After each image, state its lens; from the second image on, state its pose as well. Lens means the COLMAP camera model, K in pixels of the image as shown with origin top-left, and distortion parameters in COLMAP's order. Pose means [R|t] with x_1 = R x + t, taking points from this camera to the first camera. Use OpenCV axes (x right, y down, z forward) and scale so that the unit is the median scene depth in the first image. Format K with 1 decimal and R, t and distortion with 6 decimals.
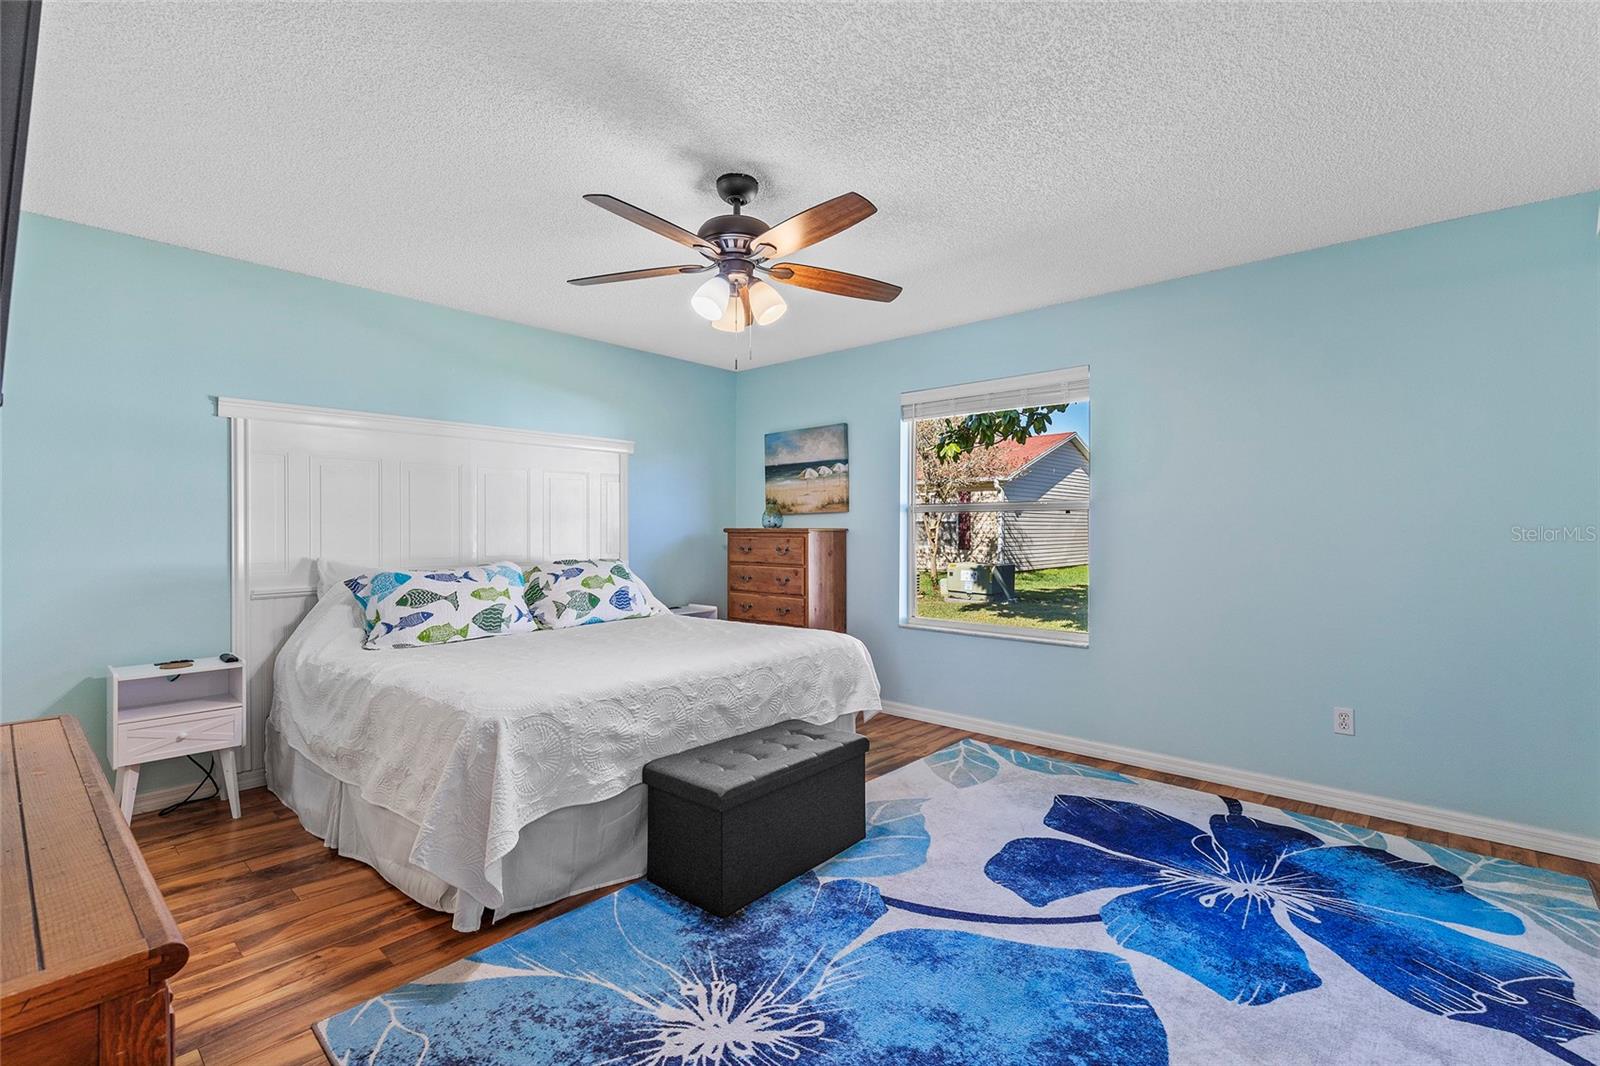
lens RADIAL K [[717.4, 0, 800.7], [0, 717.4, 531.3], [0, 0, 1]] dist [0.005528, -0.000705]
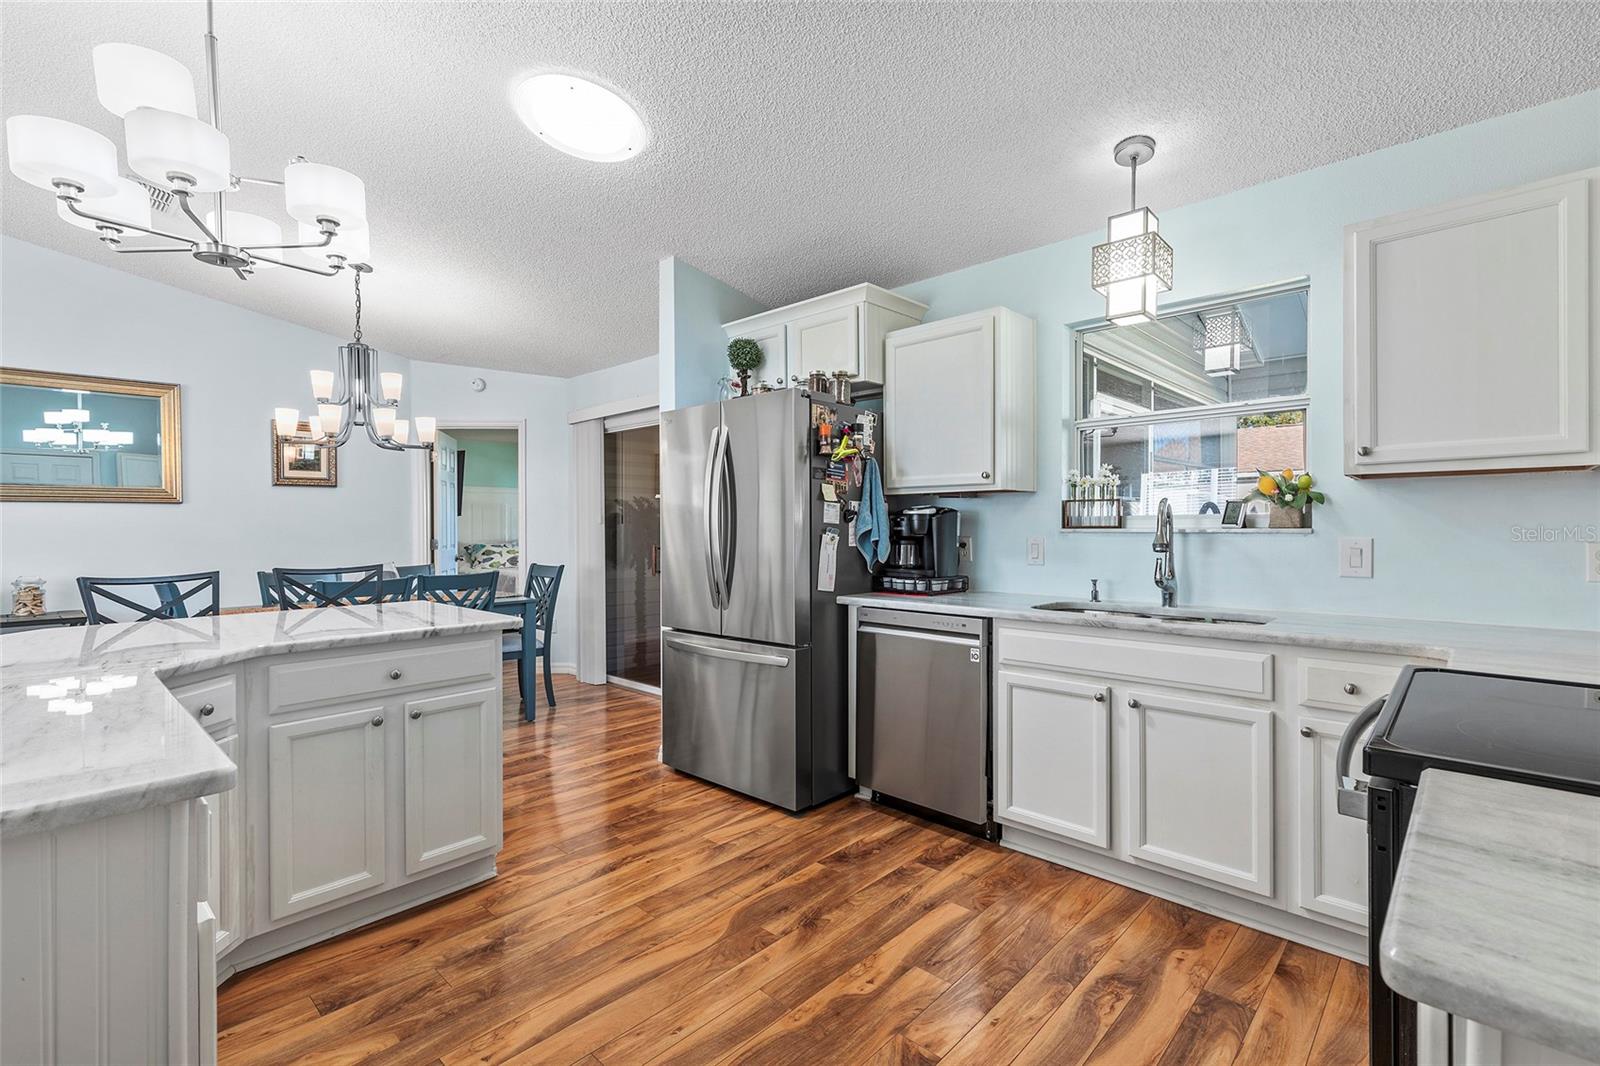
lens RADIAL K [[721.2, 0, 799.6], [0, 721.2, 525.3], [0, 0, 1]] dist [0.010660, -0.001430]
pose [[0.999512, -0.006624, -0.030532, 0.589267], [0.006406, 0.999953, -0.007223, 0.005015], [0.030579, 0.007024, 0.999508, -1.357533]]
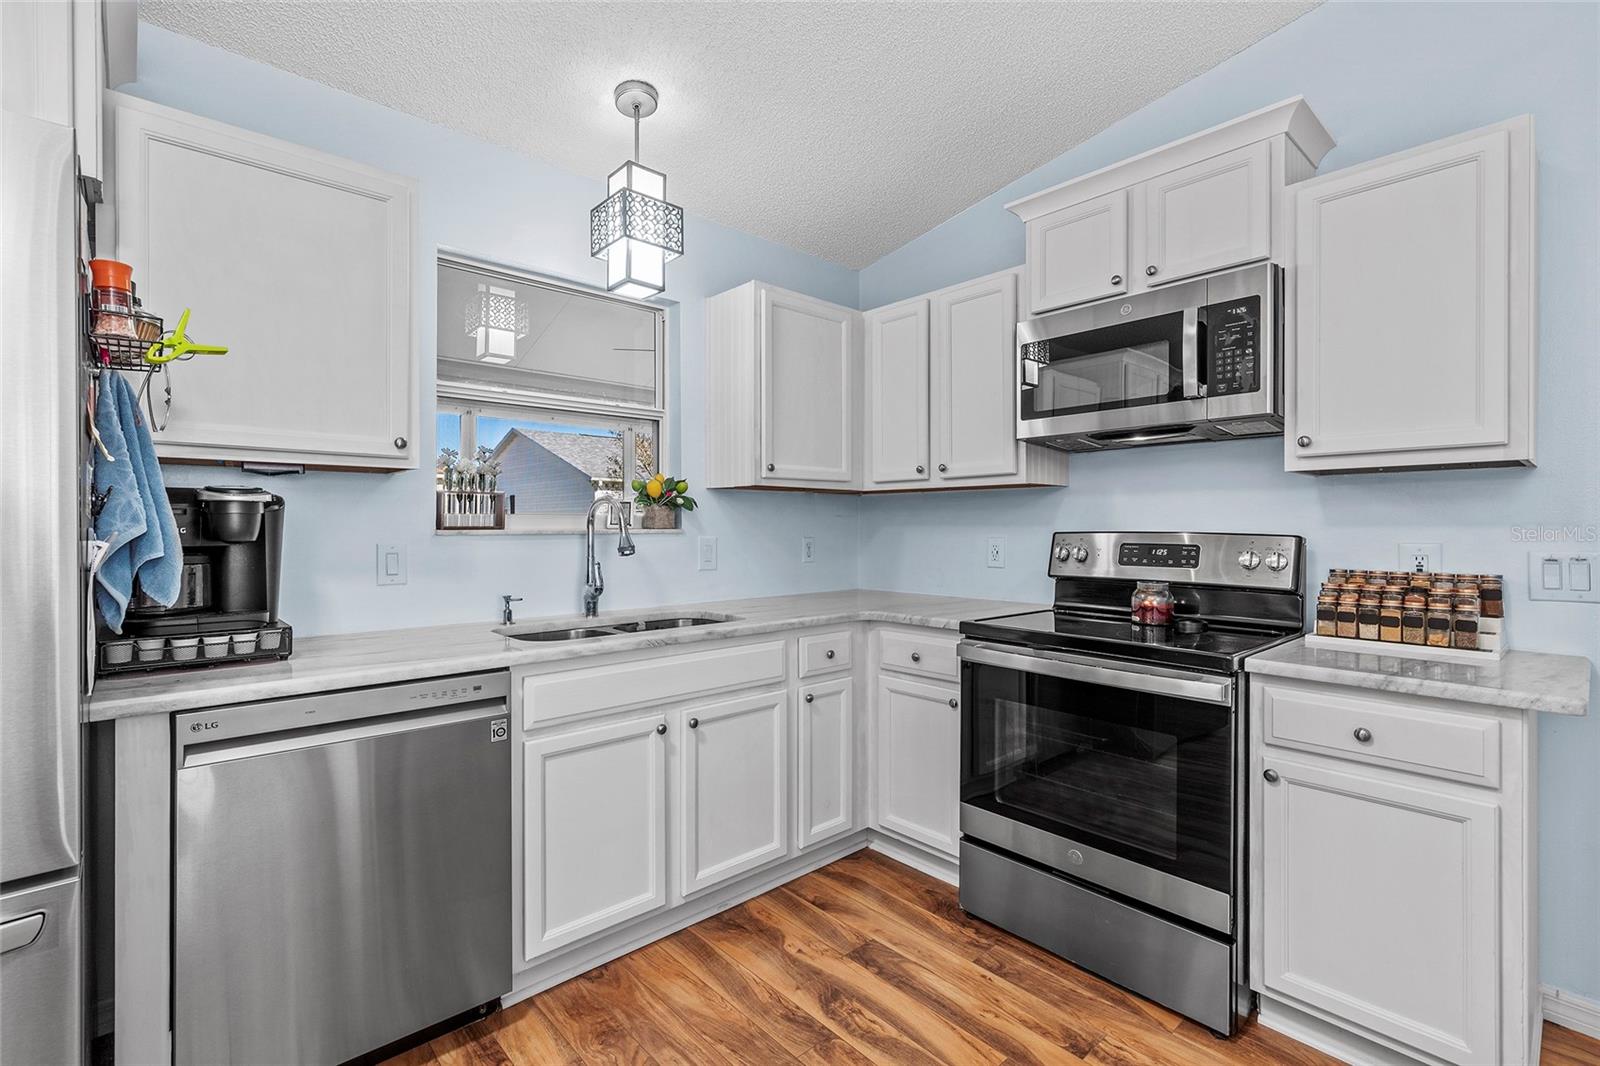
lens RADIAL K [[721.2, 0, 799.6], [0, 721.2, 525.3], [0, 0, 1]] dist [0.010660, -0.001430]
pose [[0.112103, -0.004607, 0.993686, 0.357048], [0.002782, 0.999987, 0.004322, 0.000153], [-0.993693, 0.002280, 0.112114, -0.955679]]
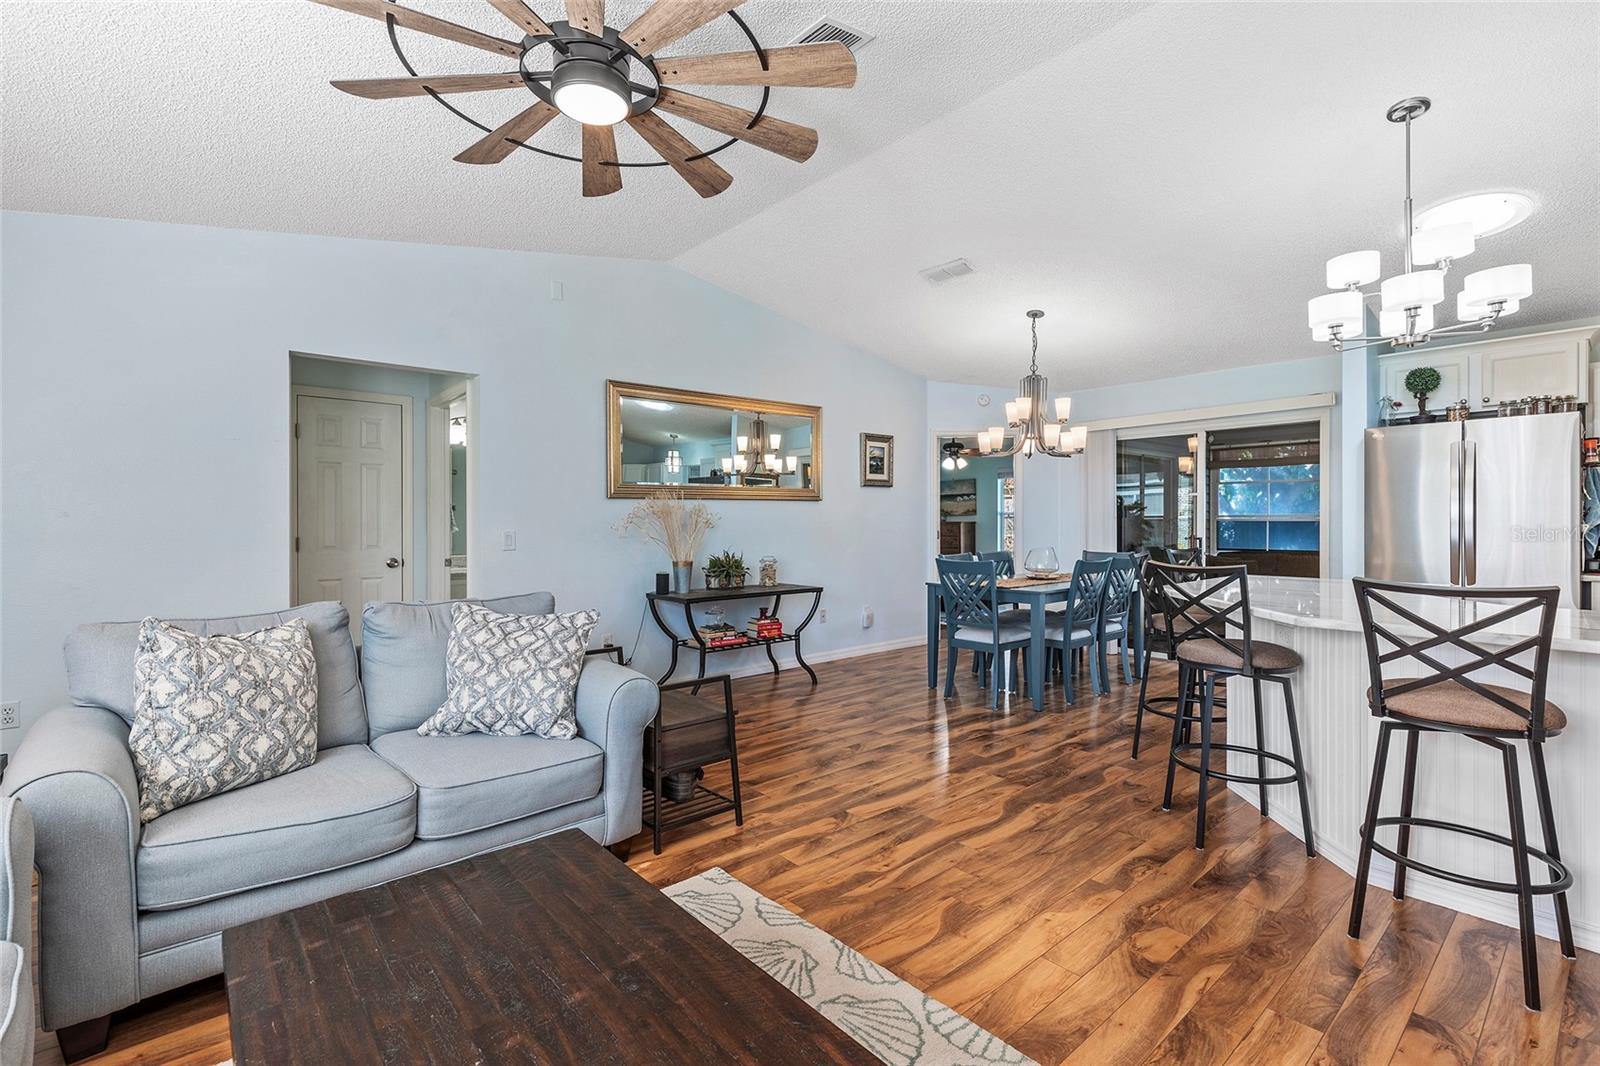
lens RADIAL K [[723.6, 0, 795.7], [0, 723.6, 522.3], [0, 0, 1]] dist [0.007615, -0.000120]
pose [[0.990928, -0.003995, -0.134332, -0.229808], [0.003725, 0.999991, -0.002258, 0.002231], [0.134339, 0.001737, 0.990934, -1.667188]]
